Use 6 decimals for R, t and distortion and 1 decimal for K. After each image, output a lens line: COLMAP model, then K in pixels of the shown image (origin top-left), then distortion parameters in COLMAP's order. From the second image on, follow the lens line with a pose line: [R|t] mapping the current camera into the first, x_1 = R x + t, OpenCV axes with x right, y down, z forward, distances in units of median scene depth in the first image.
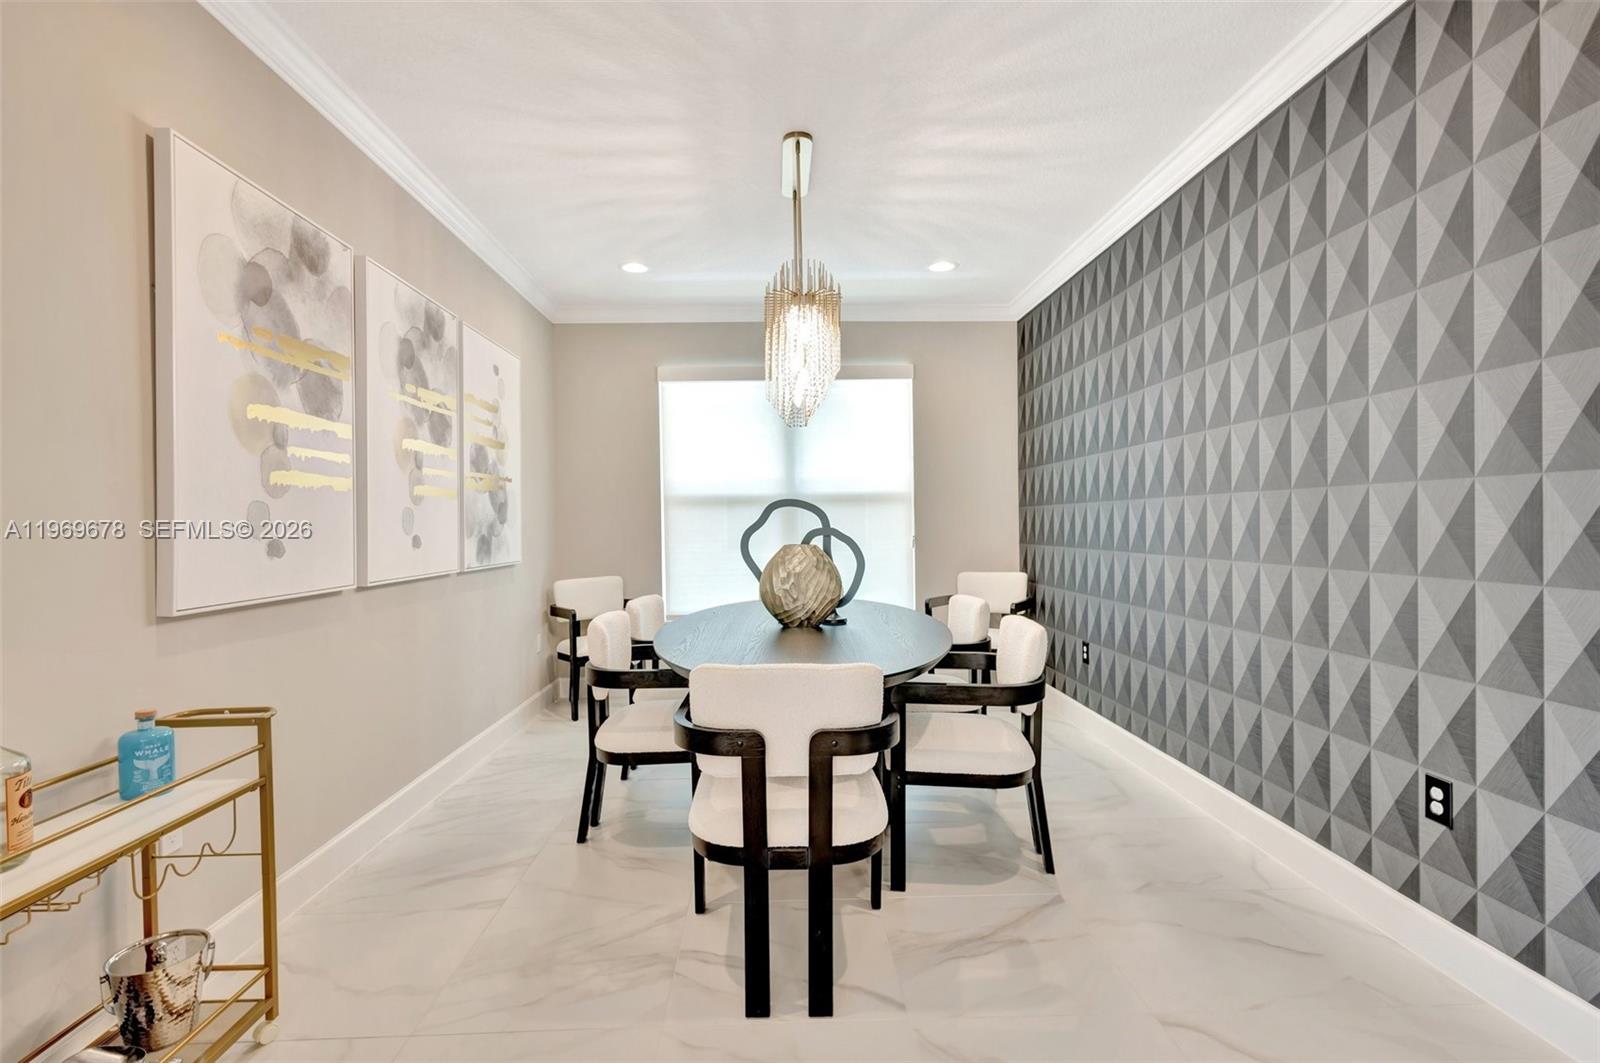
lens RADIAL K [[751.8, 0, 800.0], [0, 751.8, 531.5], [0, 0, 1]] dist [0.002698, 0.000134]
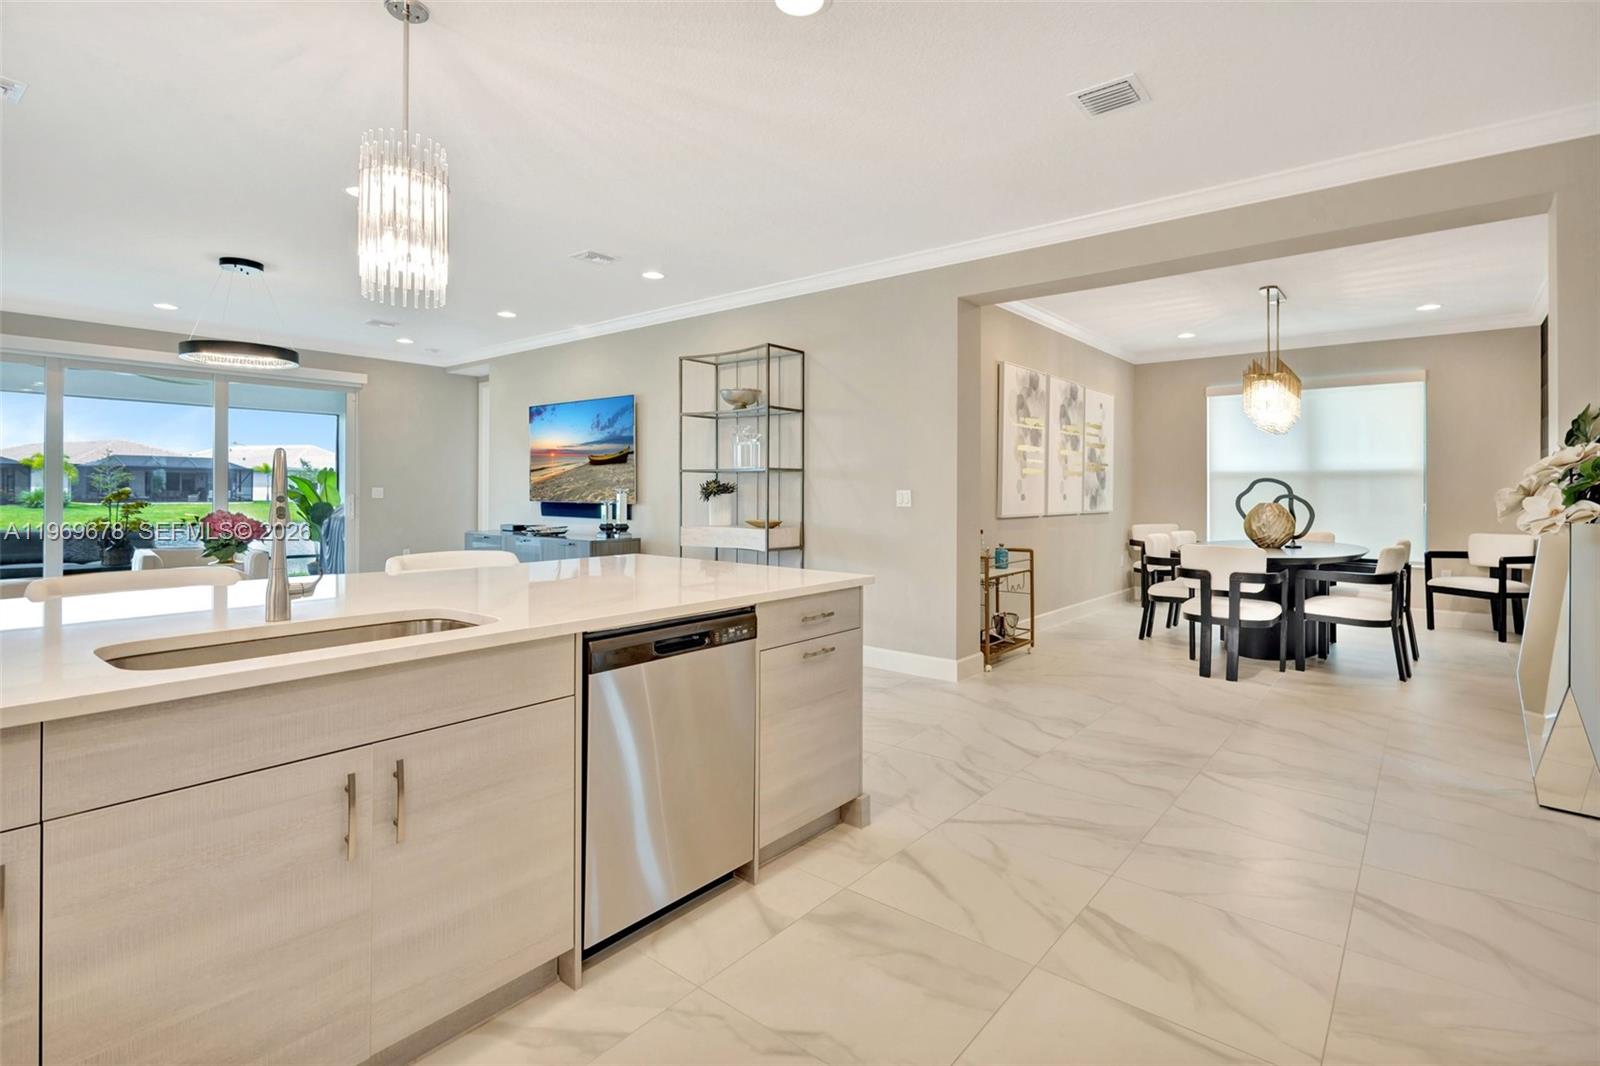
lens RADIAL K [[769.3, 0, 803.2], [0, 769.3, 484.1], [0, 0, 1]] dist [0.015351, 0.000388]
pose [[0.745402, 0.010684, -0.666529, 0.396603], [-0.022153, 0.999716, -0.008750, 0.012535], [0.666247, 0.021288, 0.745428, -1.127949]]
